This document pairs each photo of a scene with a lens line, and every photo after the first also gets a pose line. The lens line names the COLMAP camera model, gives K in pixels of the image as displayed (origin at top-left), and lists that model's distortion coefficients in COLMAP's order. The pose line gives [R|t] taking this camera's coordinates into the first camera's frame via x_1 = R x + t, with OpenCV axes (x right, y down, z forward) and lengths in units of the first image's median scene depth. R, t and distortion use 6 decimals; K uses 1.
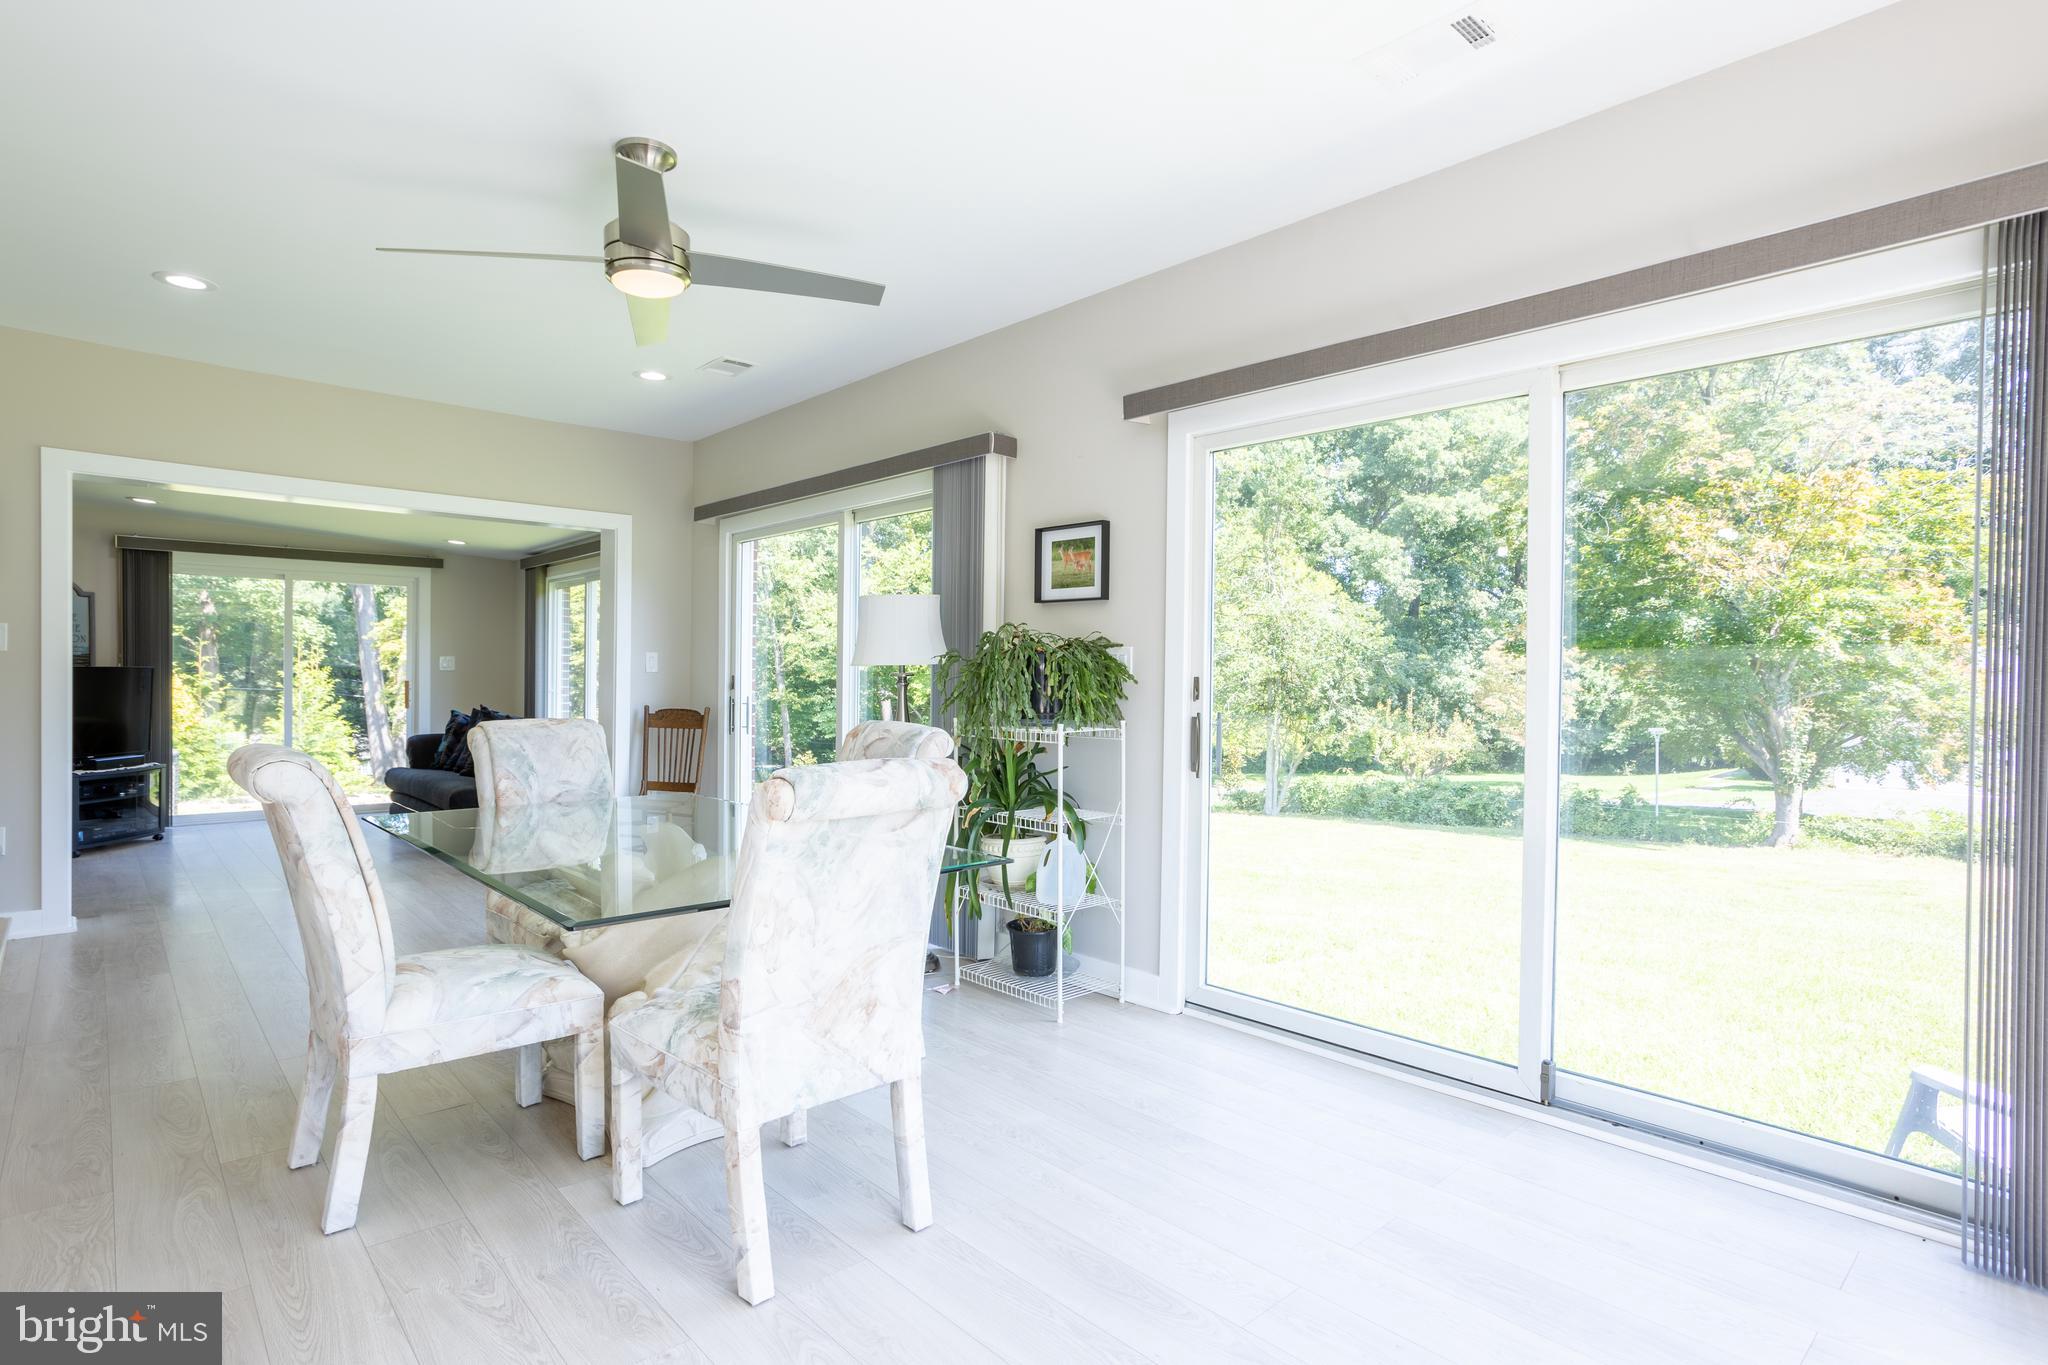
lens RADIAL K [[1057.3, 0, 1013.9], [0, 1057.3, 688.0], [0, 0, 1]] dist [-0.002027, -0.000032]
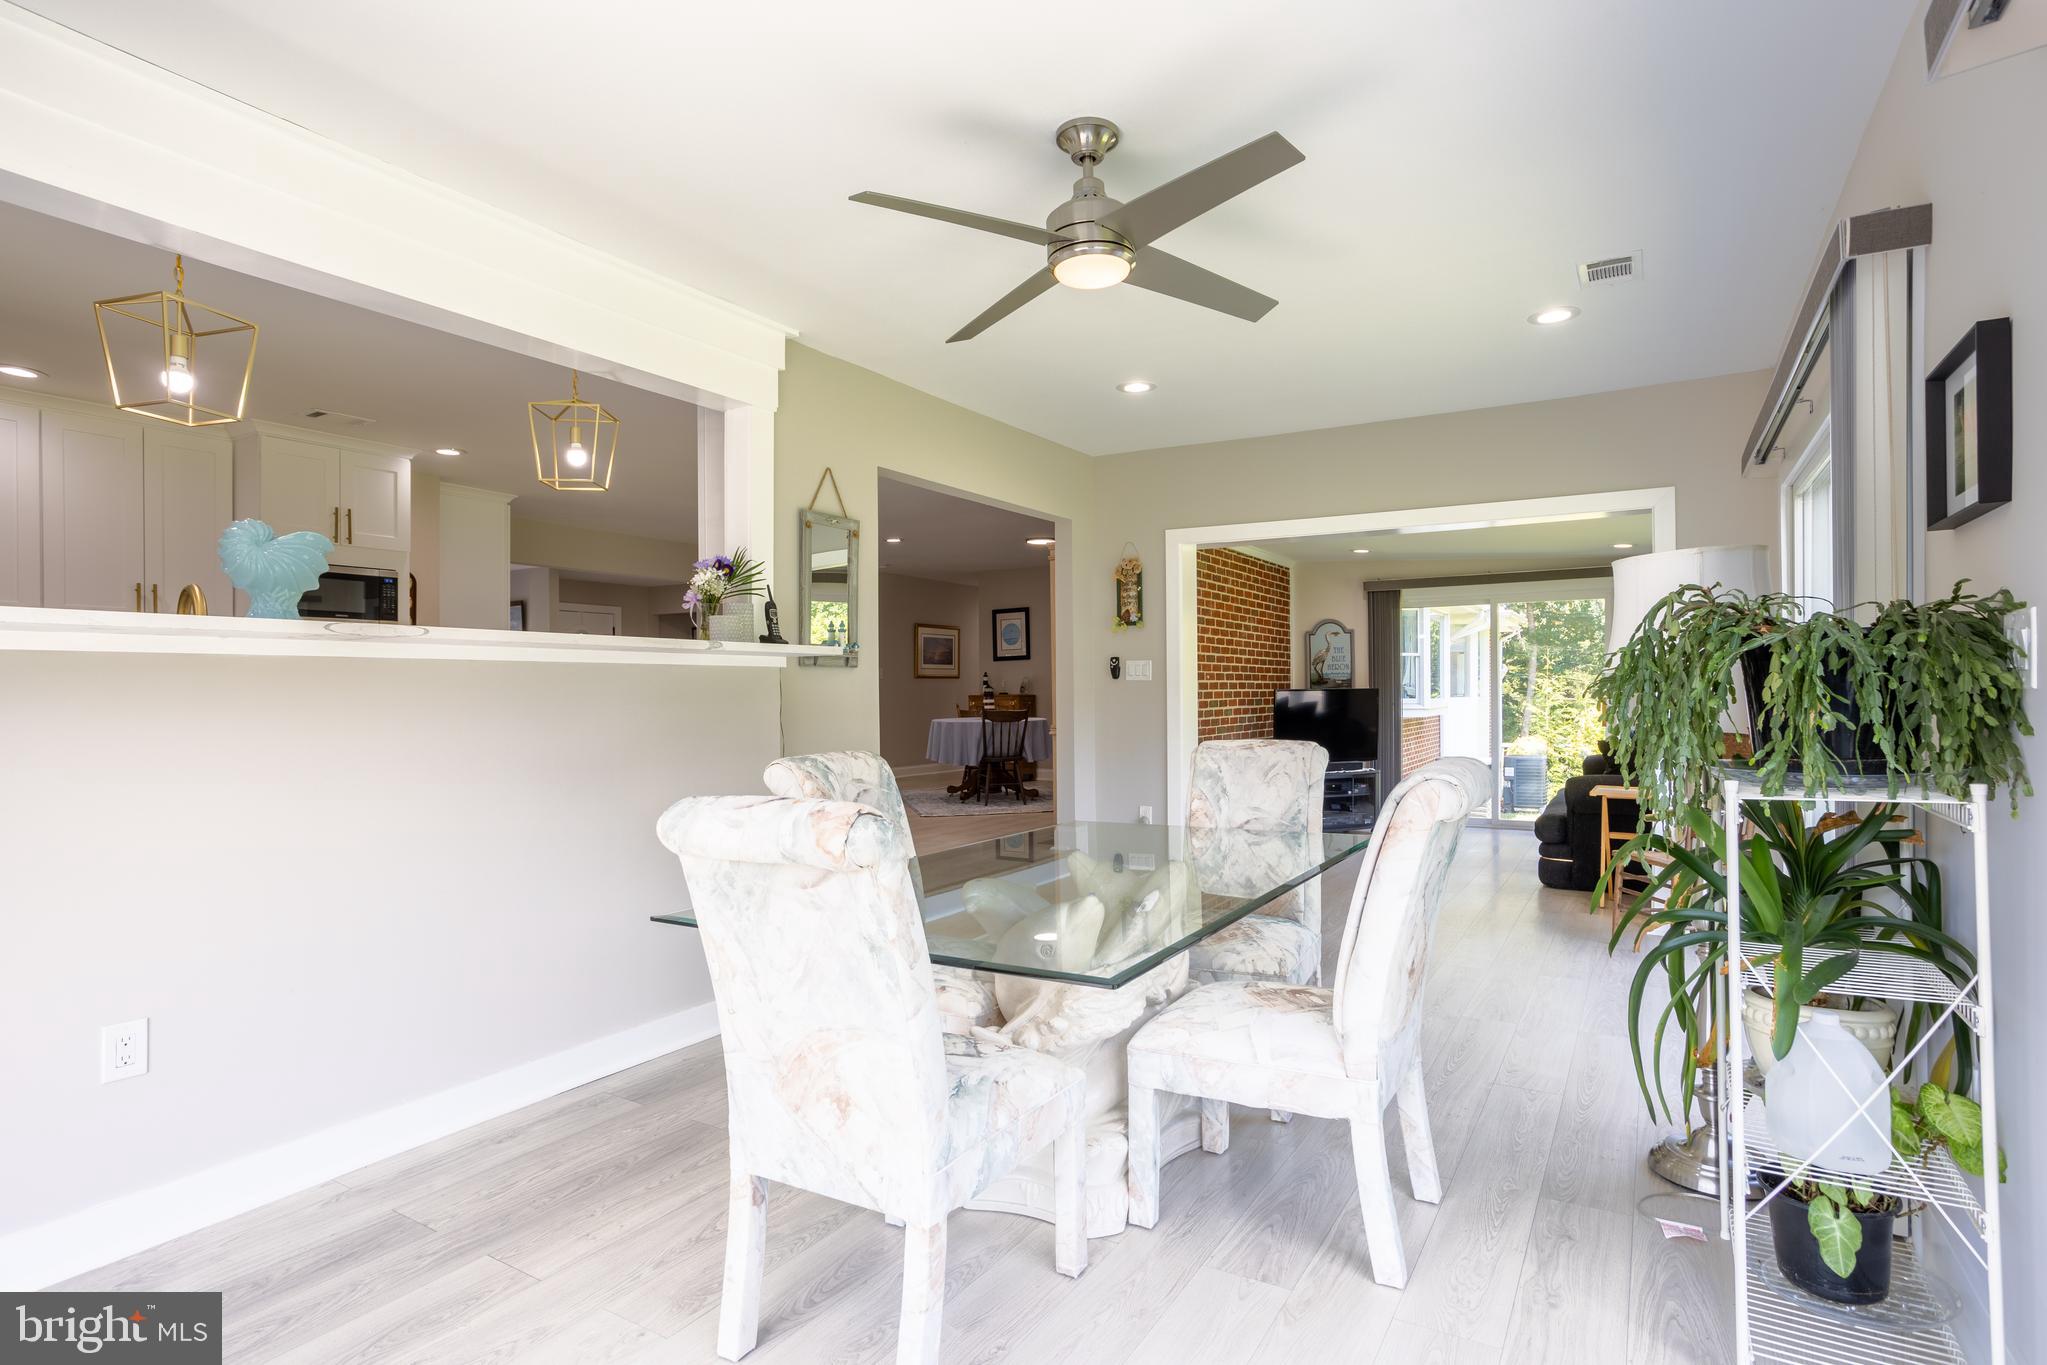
lens RADIAL K [[1056.7, 0, 1019.7], [0, 1056.7, 684.0], [0, 0, 1]] dist [-0.002027, -0.000032]
pose [[0.306730, -0.016769, -0.951649, 0.392996], [-0.002169, 0.999830, -0.018317, -0.003757], [0.951794, 0.007683, 0.306642, 0.502532]]
